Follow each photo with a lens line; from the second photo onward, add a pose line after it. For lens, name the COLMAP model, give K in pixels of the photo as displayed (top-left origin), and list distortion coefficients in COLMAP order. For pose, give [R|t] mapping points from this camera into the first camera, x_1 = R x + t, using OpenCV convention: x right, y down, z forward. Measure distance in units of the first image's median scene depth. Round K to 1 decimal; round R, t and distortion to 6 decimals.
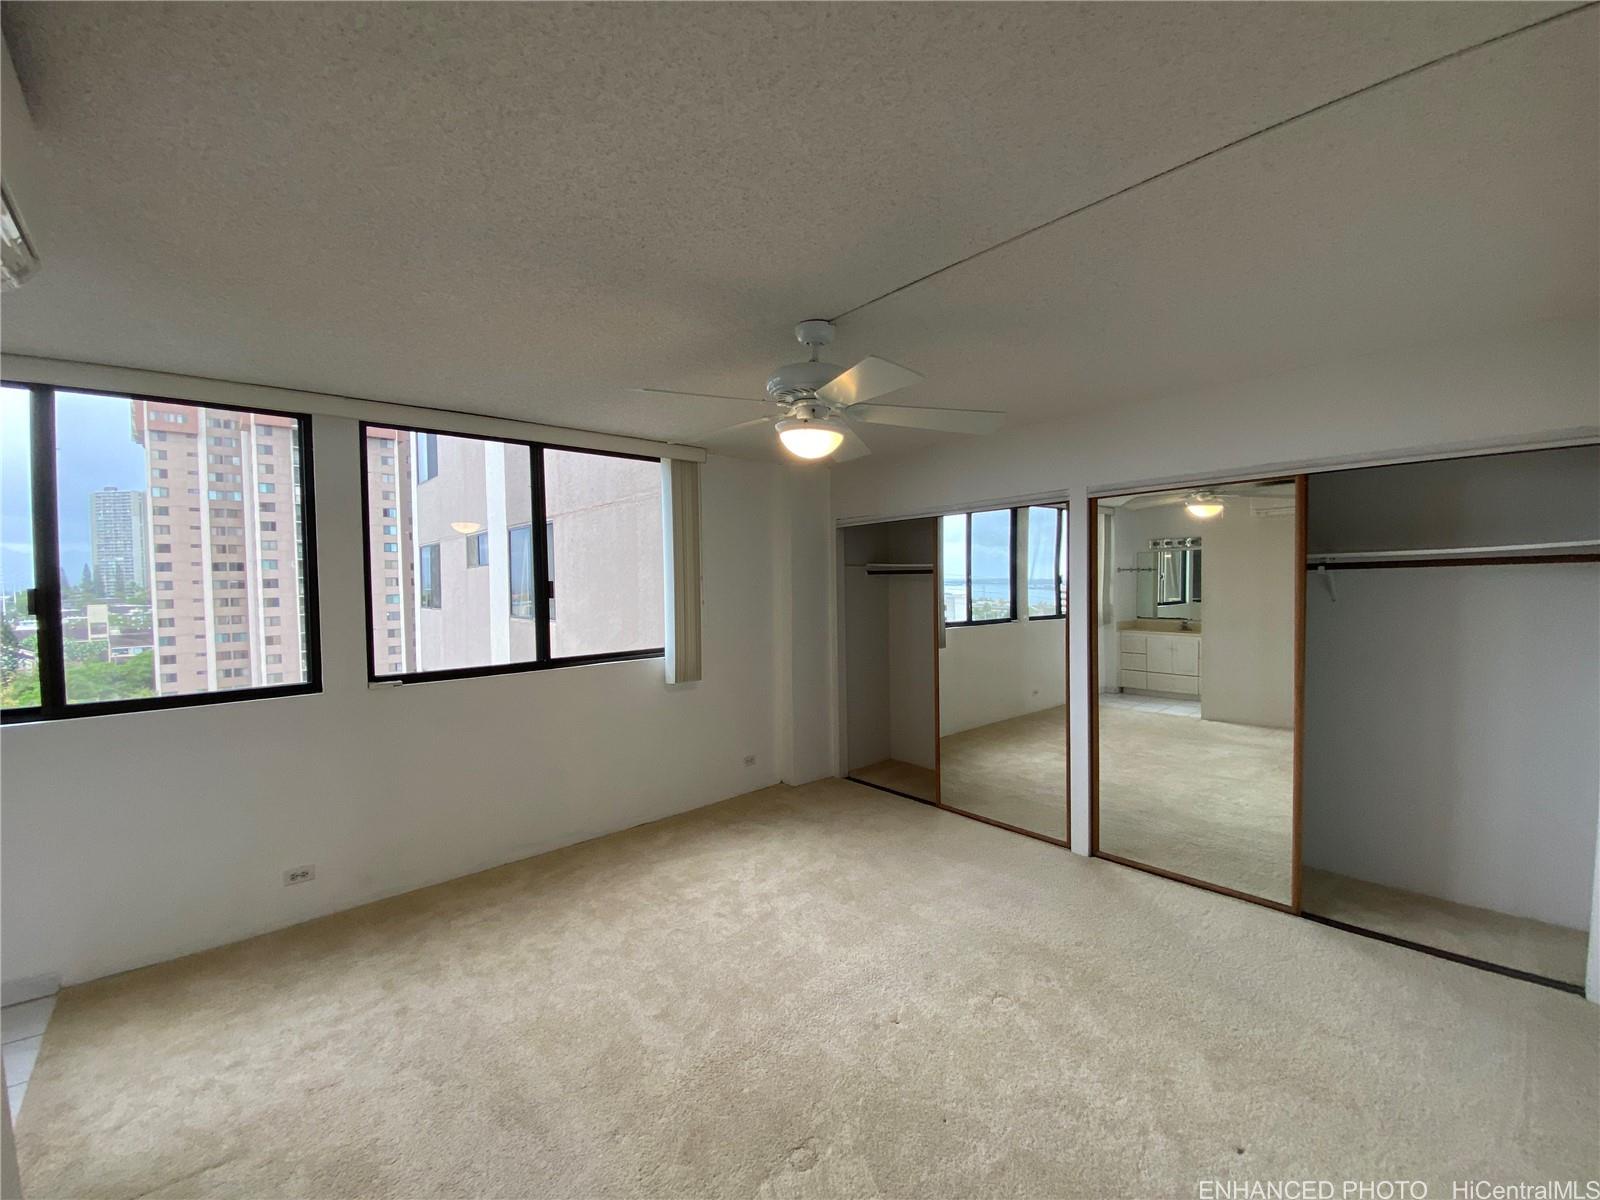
lens RADIAL K [[644.3, 0, 800.0], [0, 644.3, 600.0], [0, 0, 1]] dist [0.022688, -0.021727]
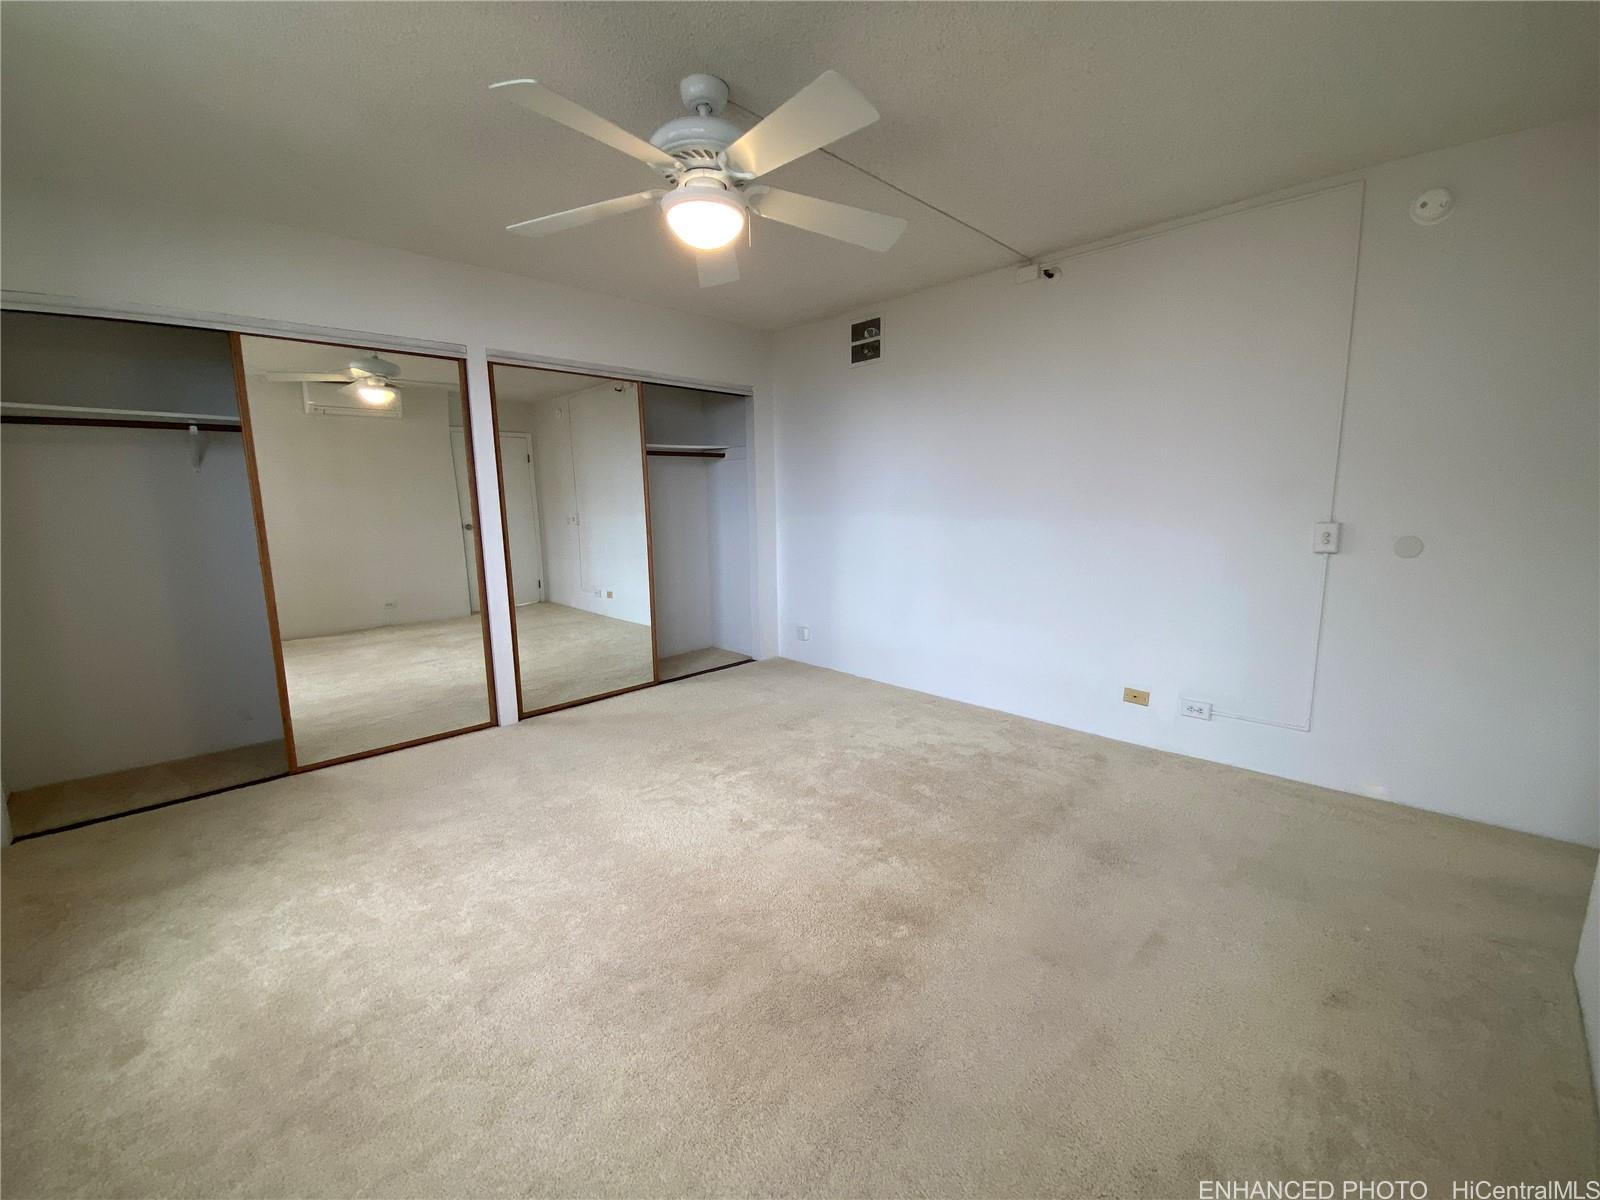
lens RADIAL K [[641.5, 0, 794.6], [0, 641.5, 599.0], [0, 0, 1]] dist [0.015026, -0.020305]
pose [[-0.045154, -0.141875, 0.988854, -0.702445], [0.035910, 0.988994, 0.143535, 0.077749], [-0.998334, 0.041990, -0.039562, 0.707614]]
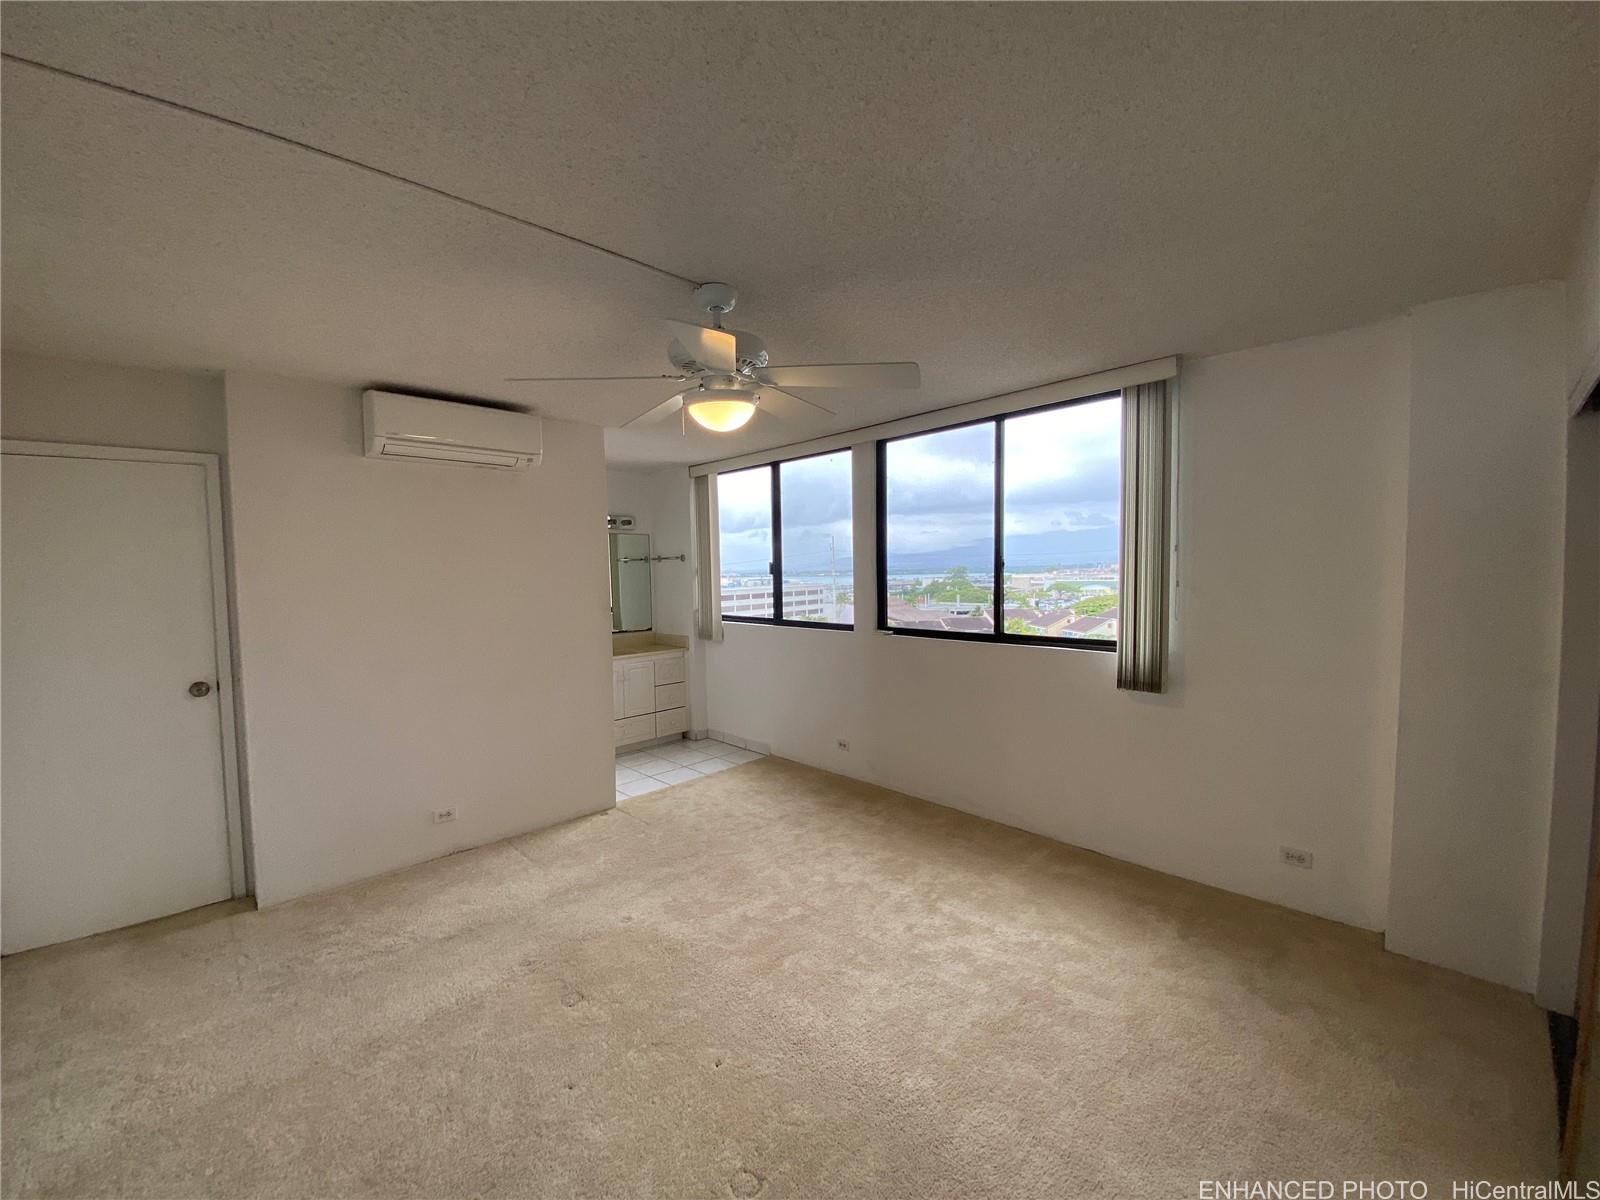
lens RADIAL K [[644.3, 0, 800.0], [0, 644.3, 600.0], [0, 0, 1]] dist [0.022688, -0.021727]
pose [[0.047803, 0.069420, -0.996442, 0.756433], [-0.016904, 0.997495, 0.068682, -0.032450], [0.998714, 0.013560, 0.048857, 0.811460]]
